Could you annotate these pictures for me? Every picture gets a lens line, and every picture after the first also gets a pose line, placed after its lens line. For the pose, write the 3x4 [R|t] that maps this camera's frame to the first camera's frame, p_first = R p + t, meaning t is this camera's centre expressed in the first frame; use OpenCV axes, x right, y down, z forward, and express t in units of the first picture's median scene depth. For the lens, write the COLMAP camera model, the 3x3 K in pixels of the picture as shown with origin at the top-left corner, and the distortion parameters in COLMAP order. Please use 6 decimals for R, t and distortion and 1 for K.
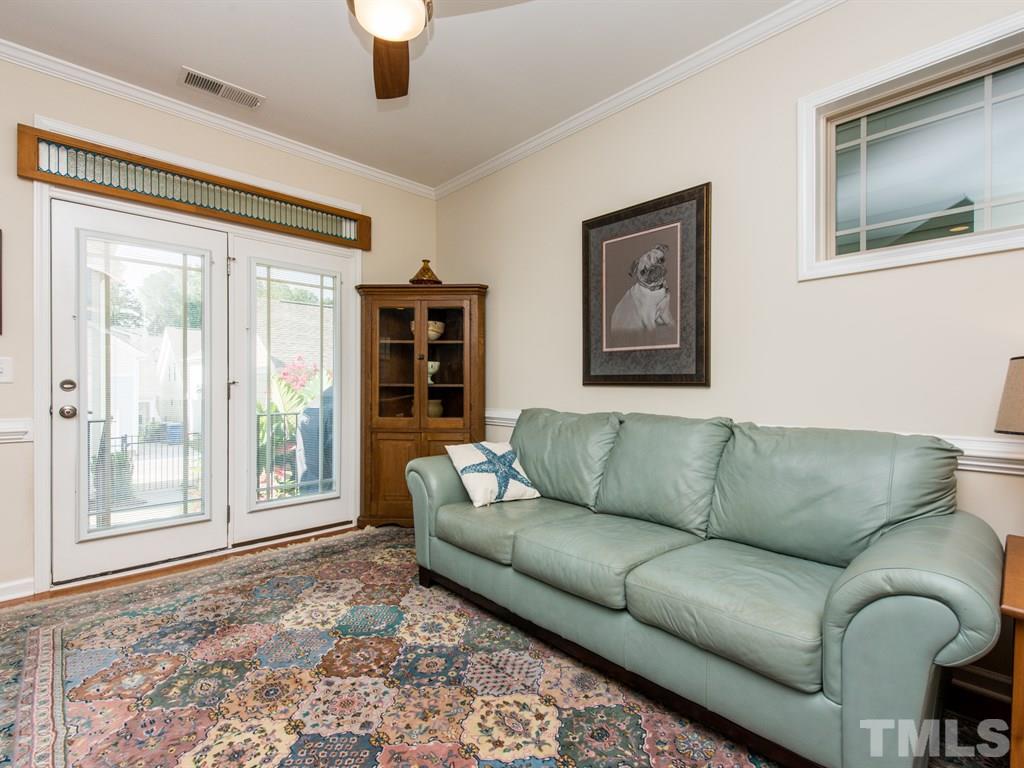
lens RADIAL K [[477.8, 0, 512.3], [0, 477.8, 385.1], [0, 0, 1]] dist [0.017619, -0.000392]
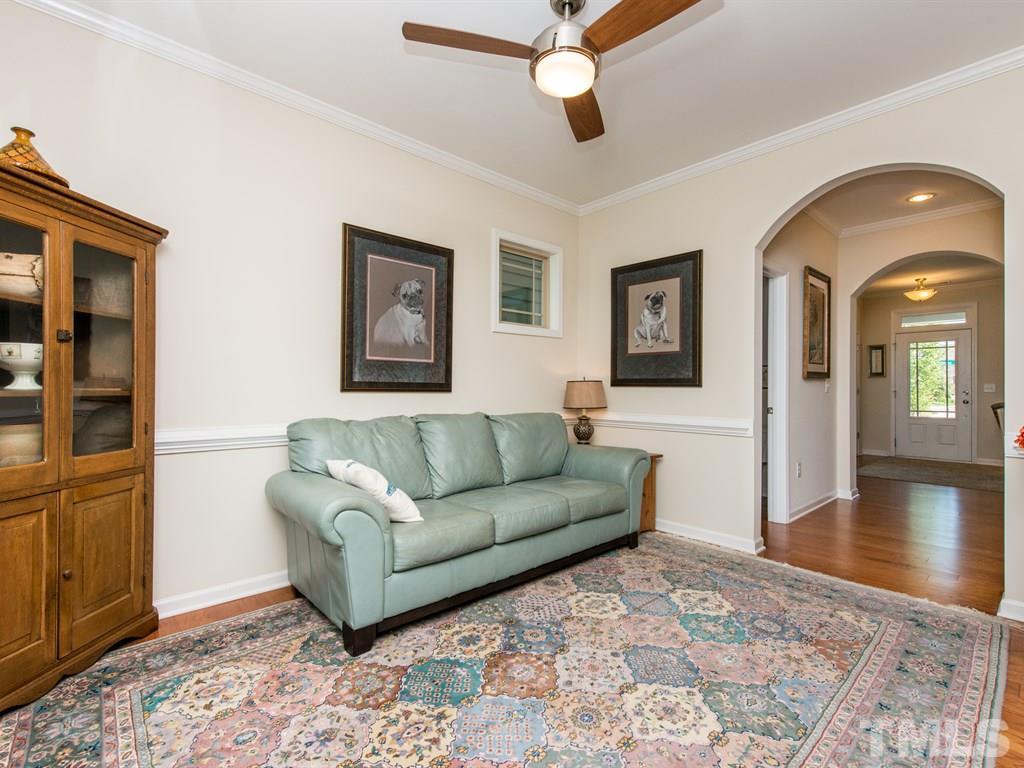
lens RADIAL K [[477.8, 0, 512.3], [0, 477.8, 385.1], [0, 0, 1]] dist [0.017619, -0.000392]
pose [[0.029988, 0.005216, 0.999537, -0.998188], [0.000051, 0.999986, -0.005220, -0.009362], [-0.999550, 0.000208, 0.029988, 0.767553]]
